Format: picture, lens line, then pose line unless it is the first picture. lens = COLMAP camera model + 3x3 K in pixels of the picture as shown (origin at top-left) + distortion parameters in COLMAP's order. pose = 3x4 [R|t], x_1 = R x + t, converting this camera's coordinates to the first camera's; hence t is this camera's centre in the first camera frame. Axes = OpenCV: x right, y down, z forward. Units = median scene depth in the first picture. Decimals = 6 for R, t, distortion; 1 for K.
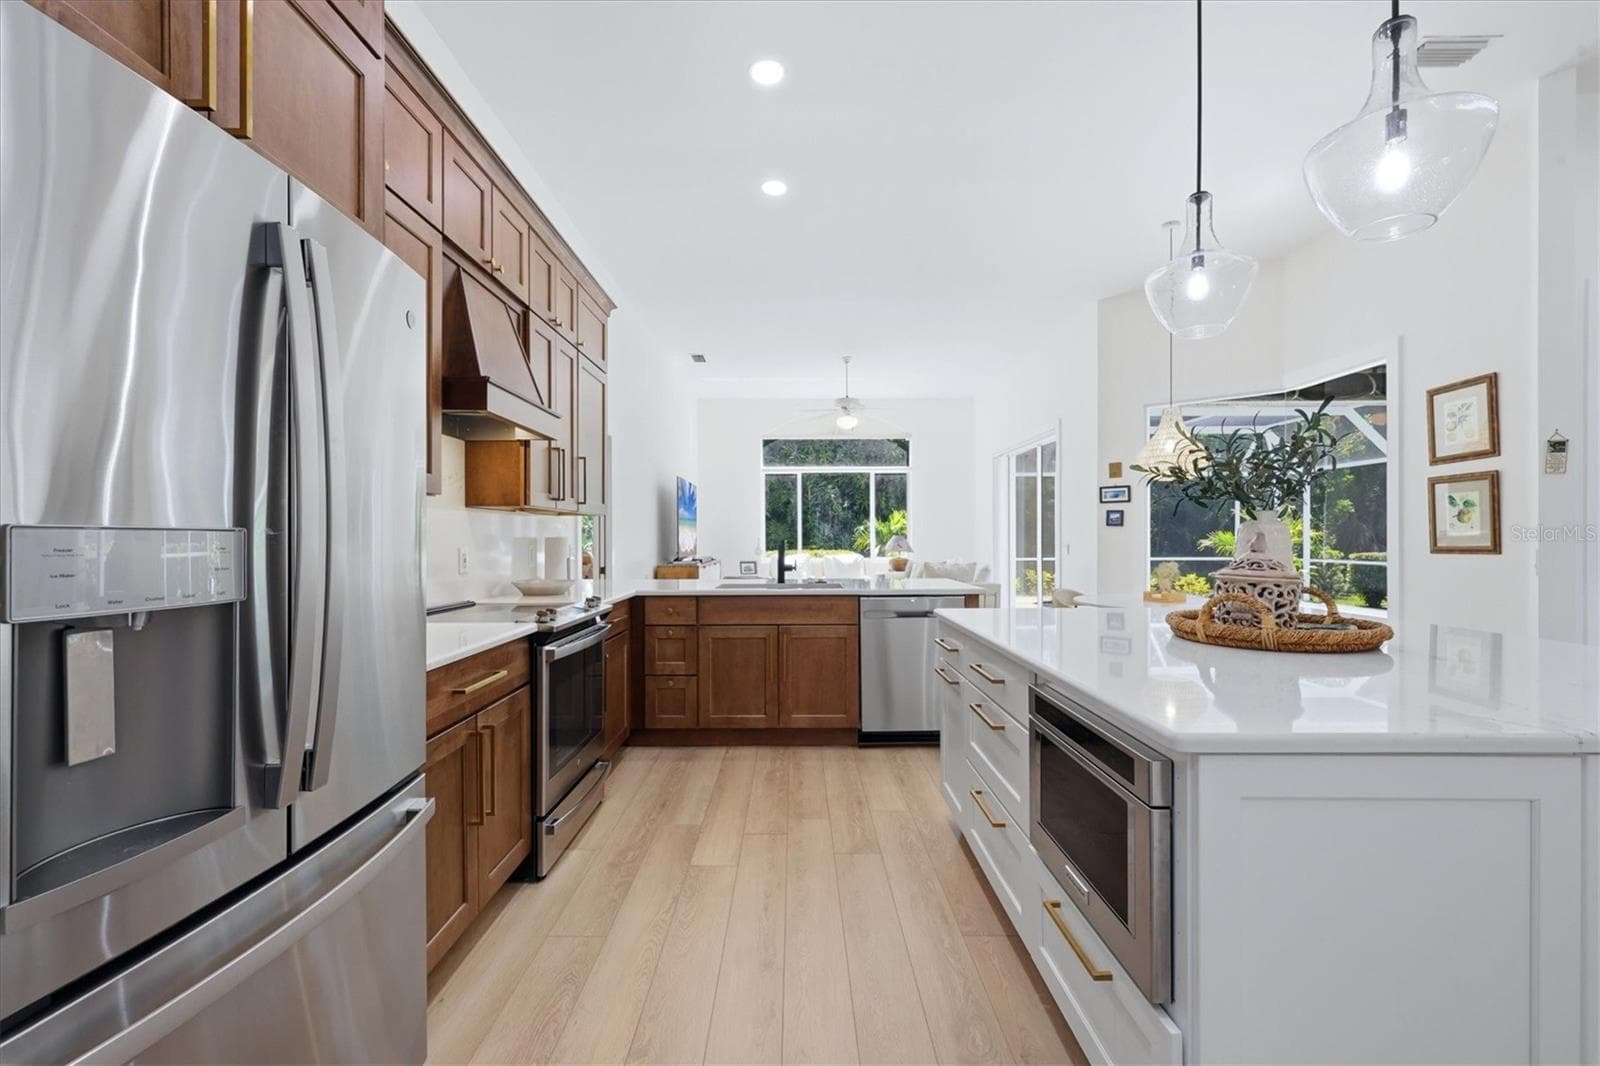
lens RADIAL K [[691.9, 0, 794.4], [0, 691.9, 540.1], [0, 0, 1]] dist [0.001120, 0.001390]
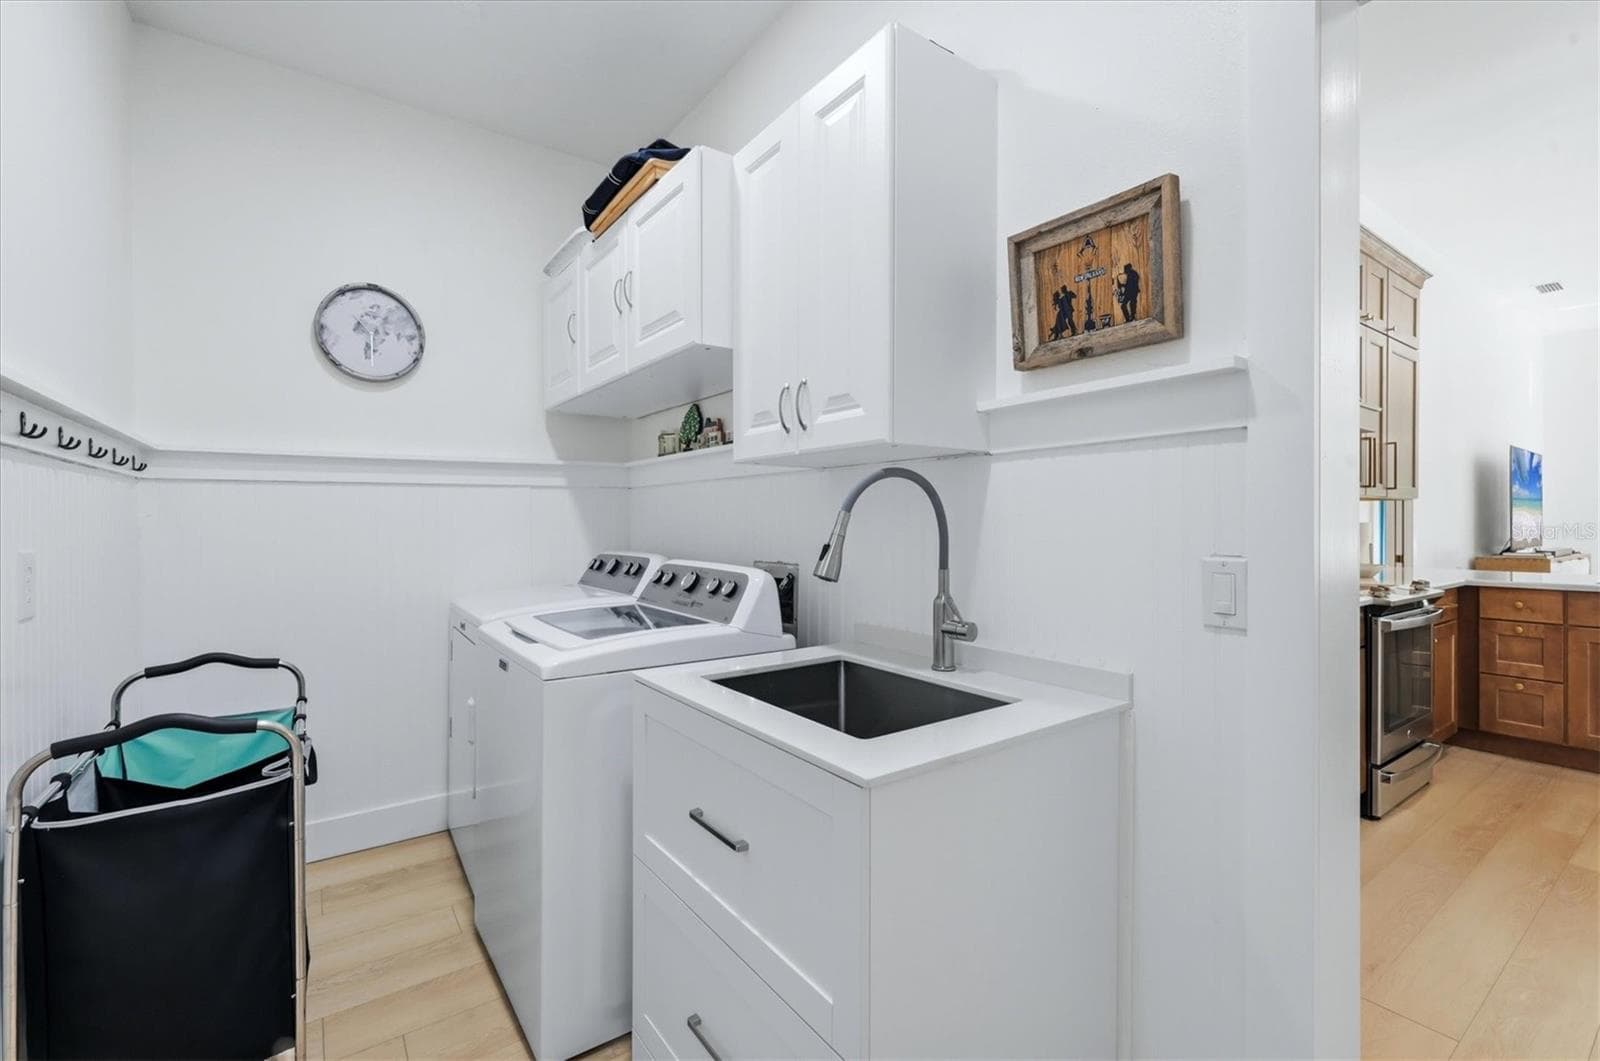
lens RADIAL K [[691.9, 0, 788.2], [0, 691.9, 524.0], [0, 0, 1]] dist [0.001120, 0.001390]
pose [[0.577163, 0.001914, -0.816626, 0.007356], [-0.003190, 0.999995, 0.000089, 0.000733], [0.816622, 0.002553, 0.577167, -0.304980]]
